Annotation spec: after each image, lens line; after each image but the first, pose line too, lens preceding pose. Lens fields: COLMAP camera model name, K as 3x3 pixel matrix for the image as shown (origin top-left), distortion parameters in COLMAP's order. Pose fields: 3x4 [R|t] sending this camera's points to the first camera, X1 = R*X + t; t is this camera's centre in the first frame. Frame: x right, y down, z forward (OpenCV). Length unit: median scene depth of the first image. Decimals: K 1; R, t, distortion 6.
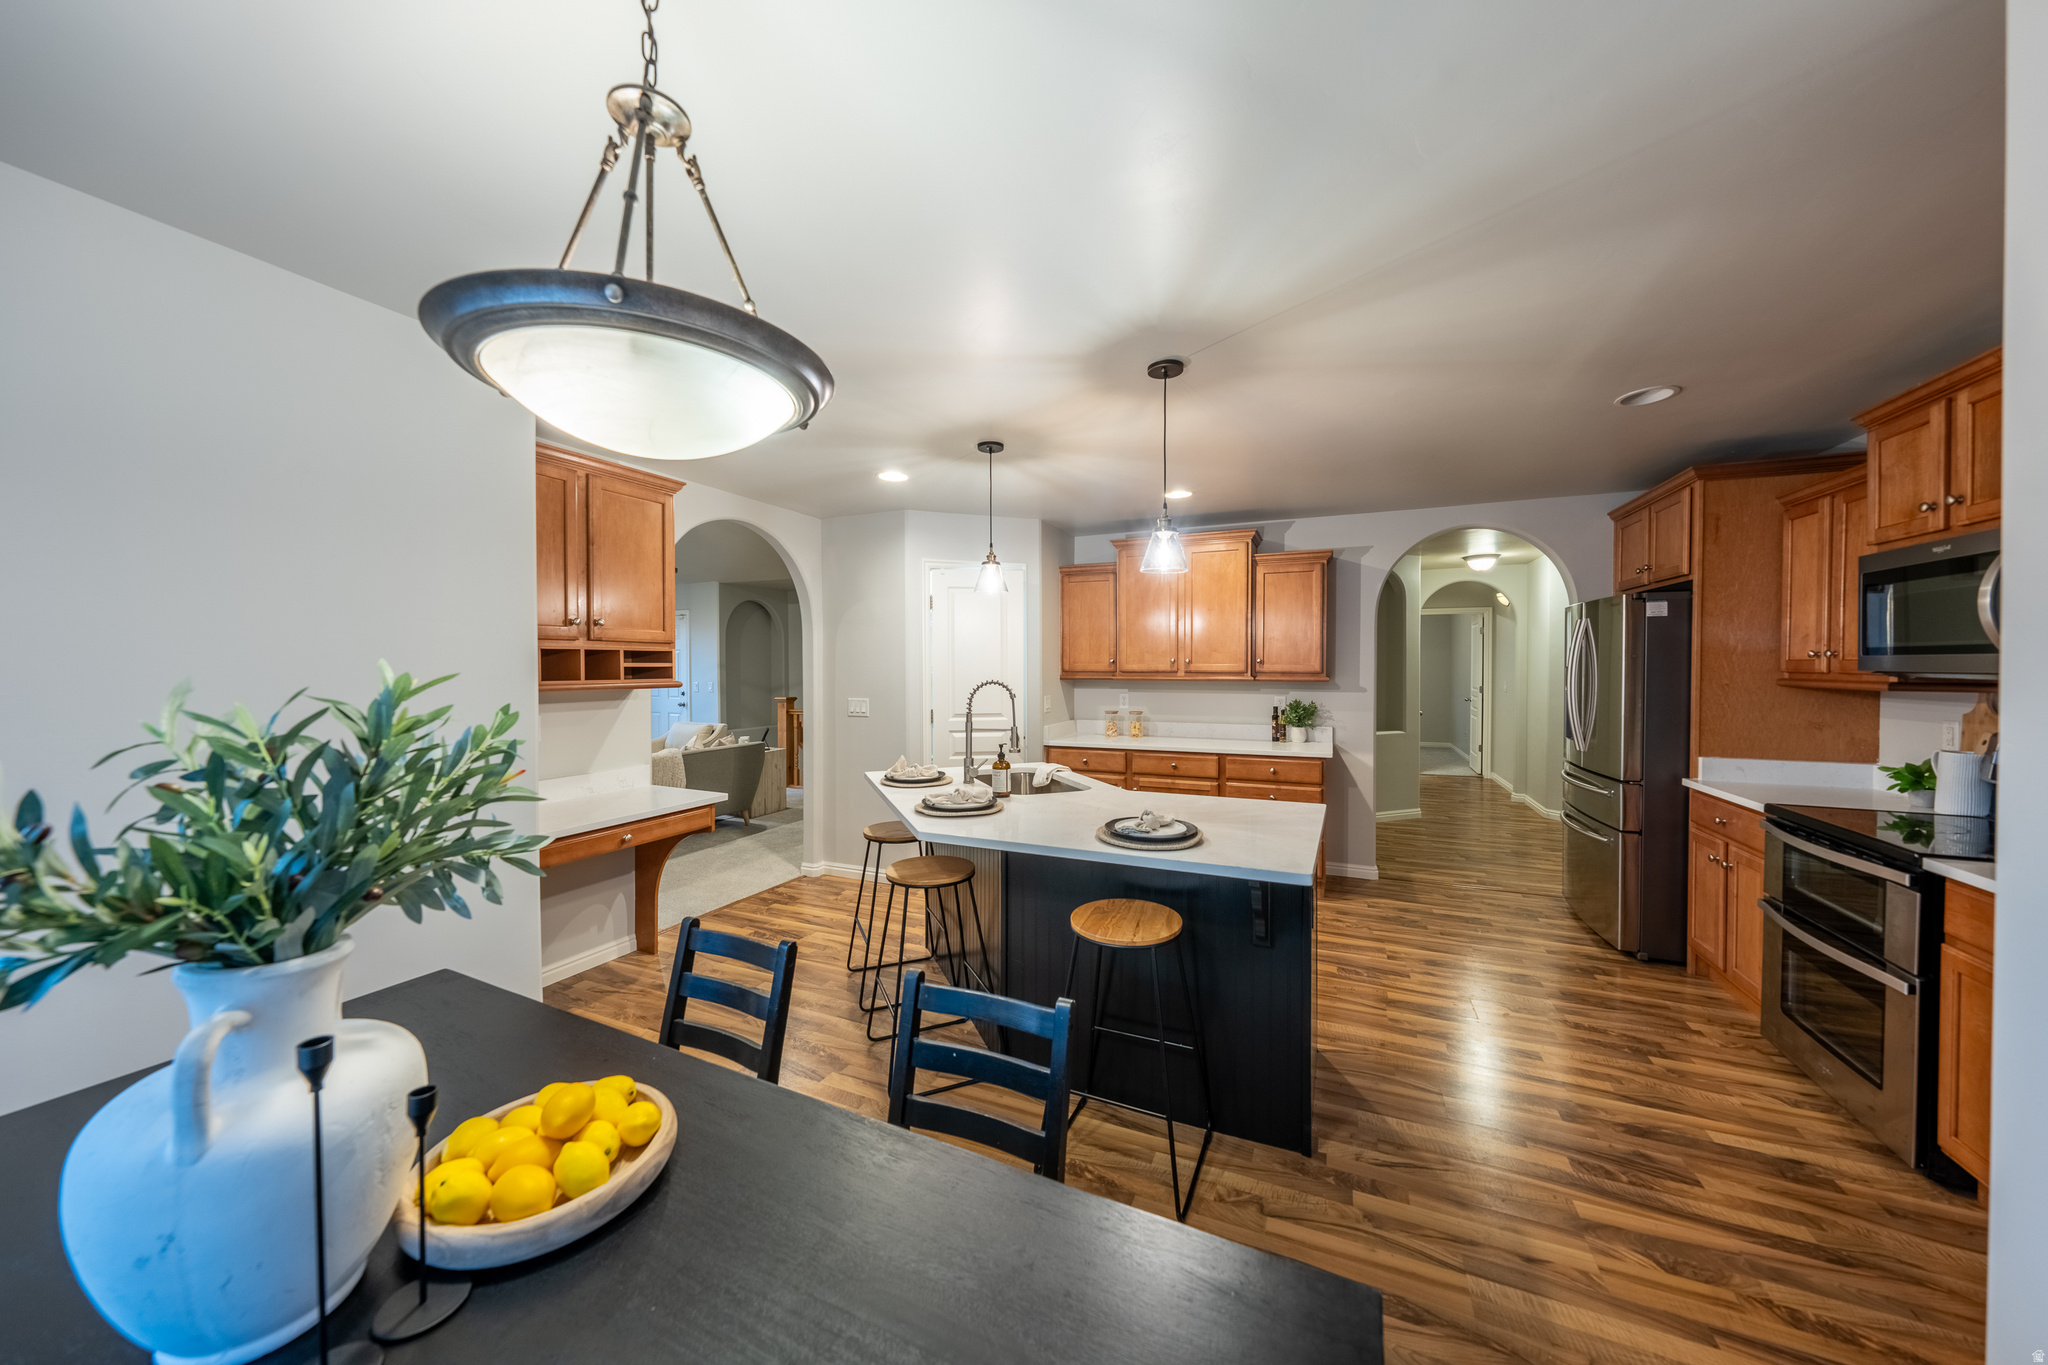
lens RADIAL K [[699.6, 0, 1025.1], [0, 699.6, 675.6], [0, 0, 1]] dist [-0.000228, -0.000095]
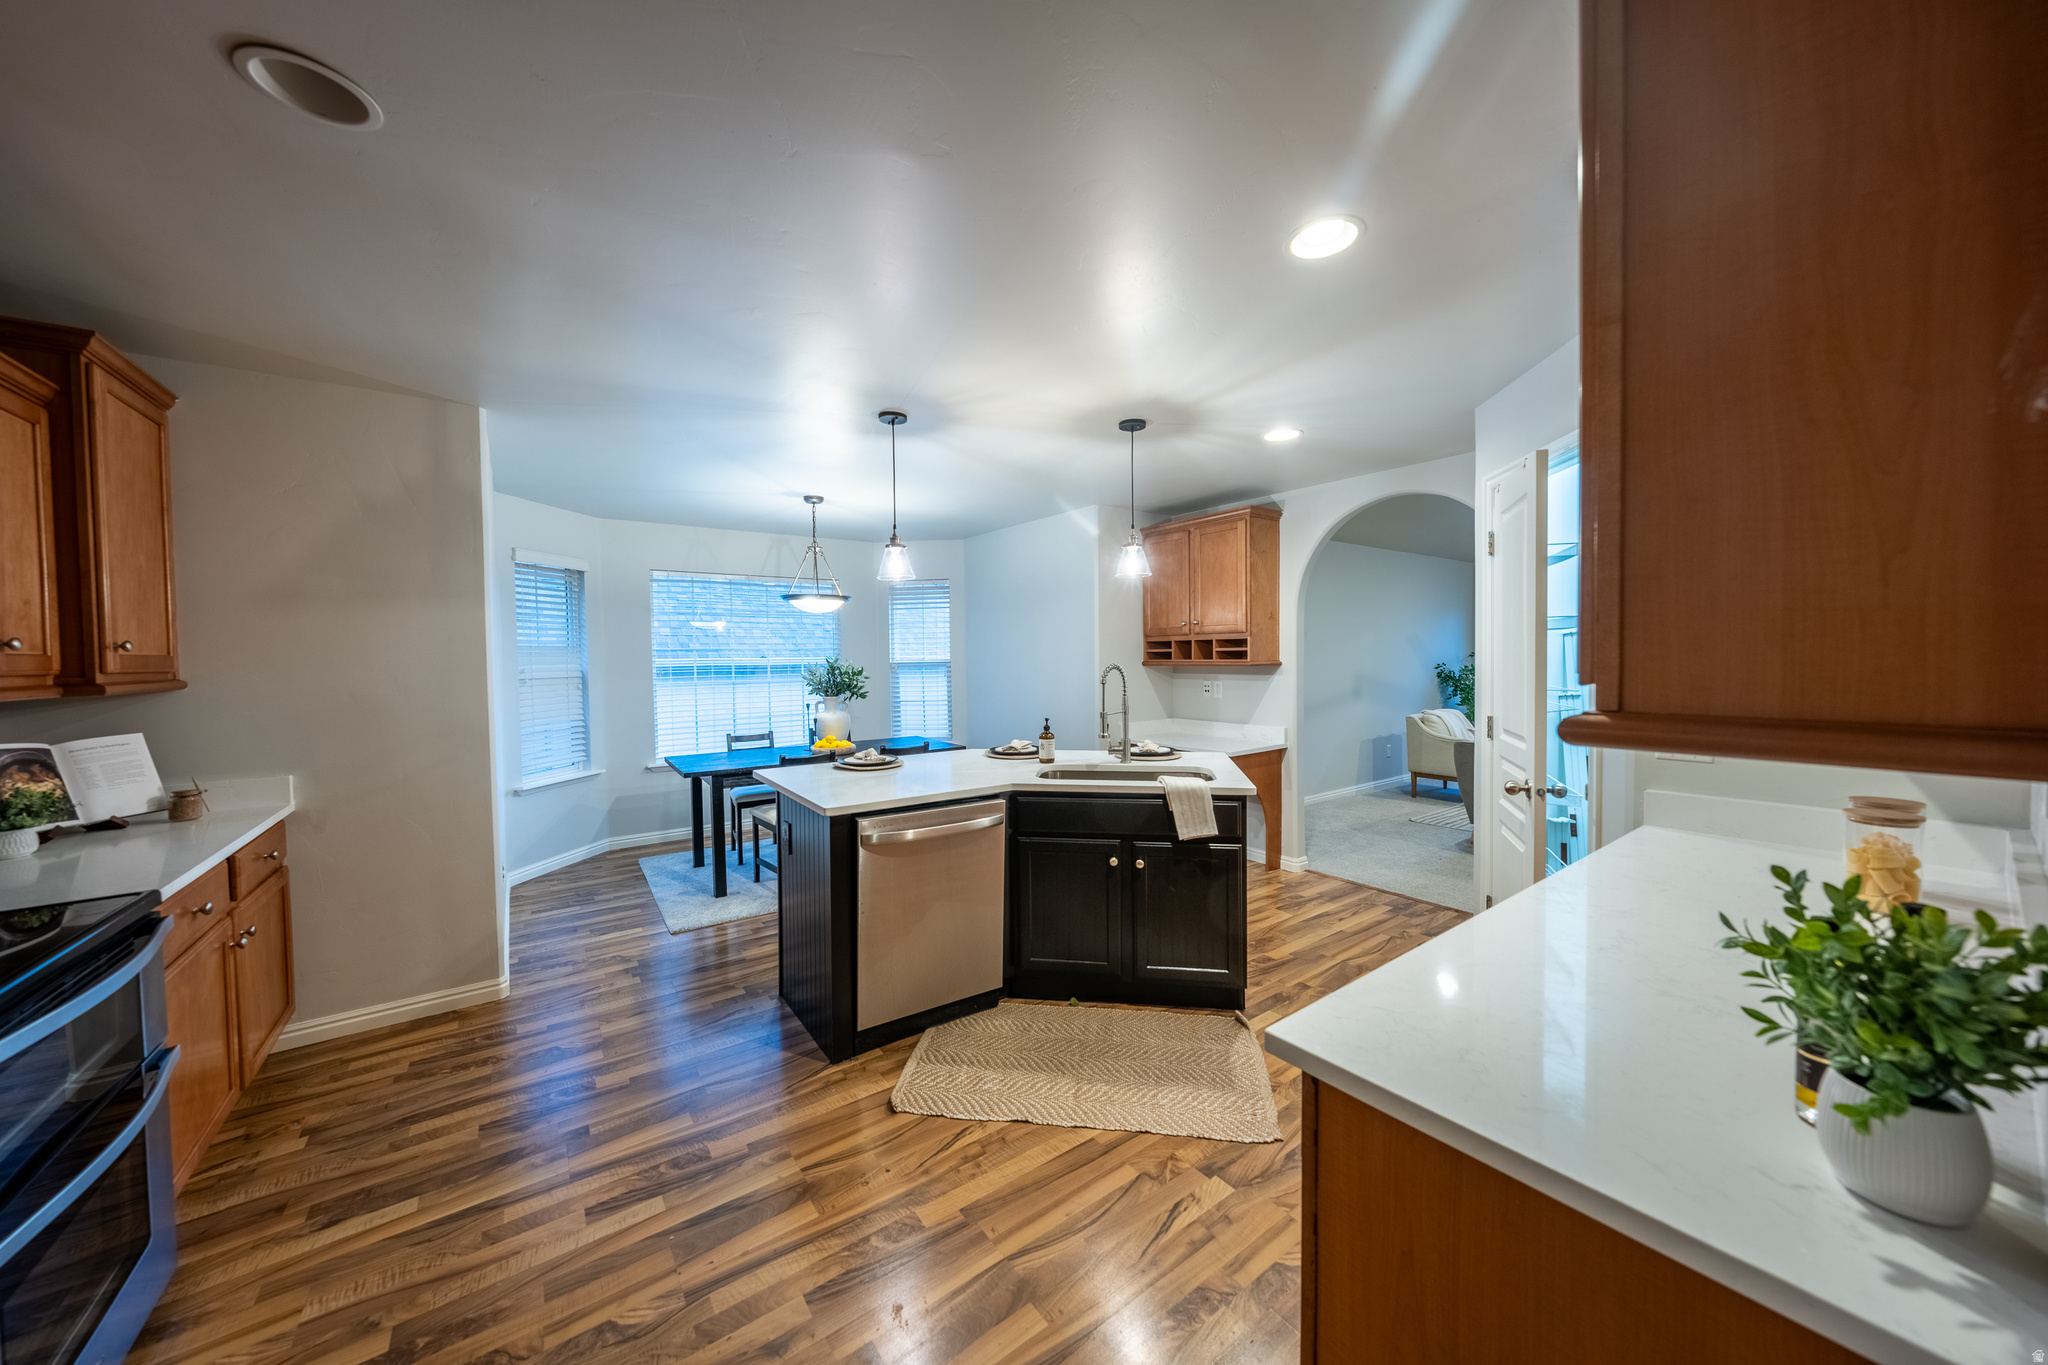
lens RADIAL K [[699.6, 0, 1025.1], [0, 699.6, 675.6], [0, 0, 1]] dist [-0.000228, -0.000095]
pose [[-0.499324, 0.033791, -0.865756, 0.917260], [-0.000057, 0.999238, 0.039034, -0.018074], [0.866415, 0.019540, -0.498942, 1.424876]]
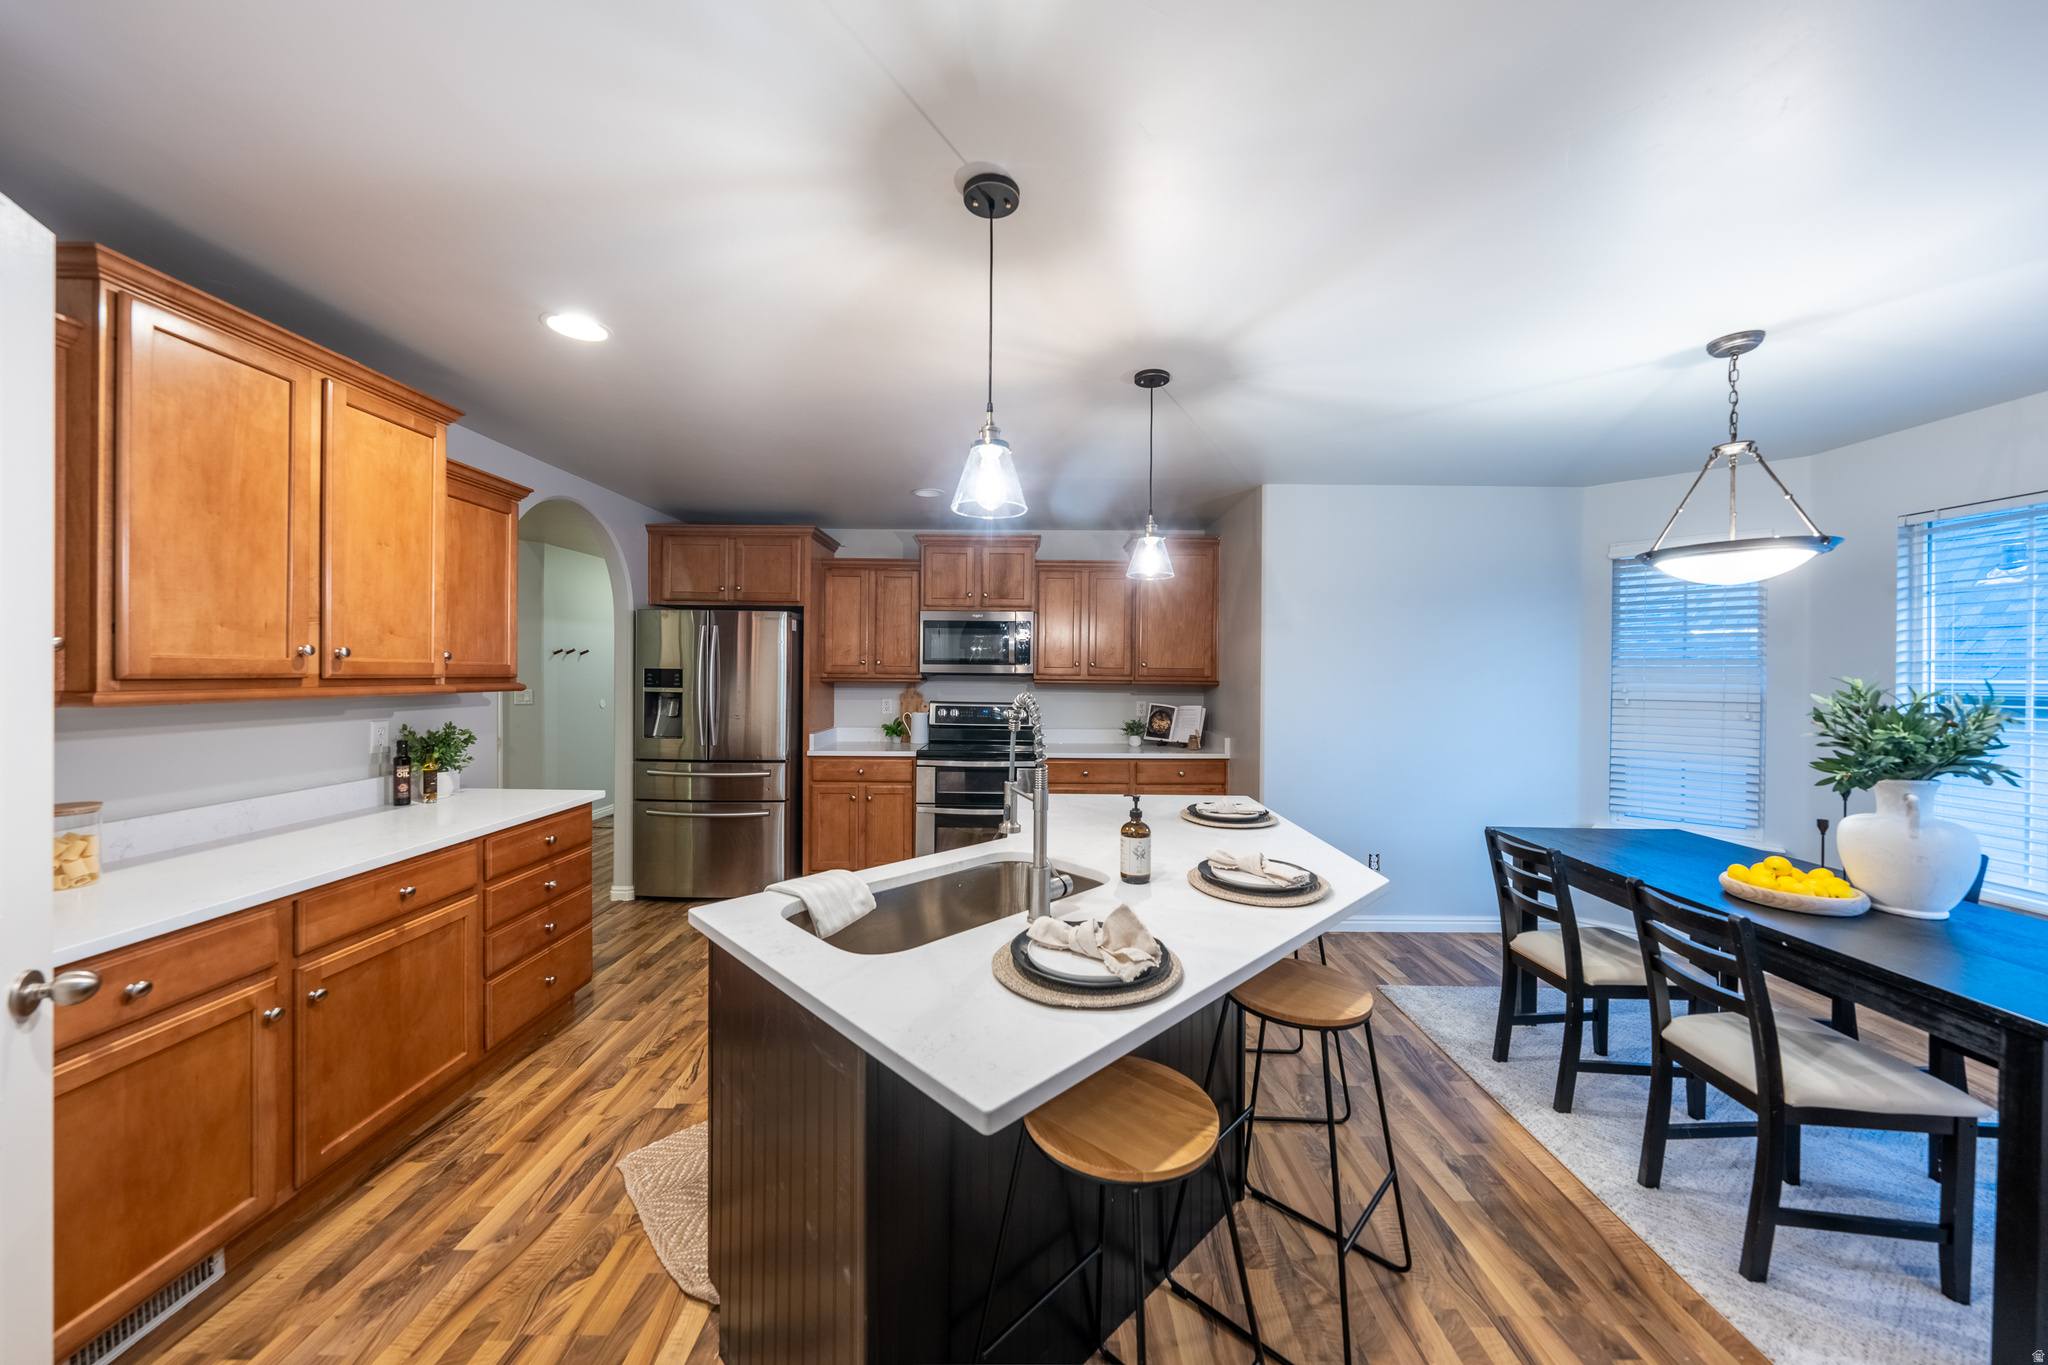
lens RADIAL K [[699.6, 0, 1025.1], [0, 699.6, 675.6], [0, 0, 1]] dist [-0.000228, -0.000095]
pose [[-0.407406, -0.009235, 0.913200, -0.505805], [0.001751, 0.999939, 0.010894, -0.014549], [-0.913245, 0.006037, -0.407365, 1.229819]]
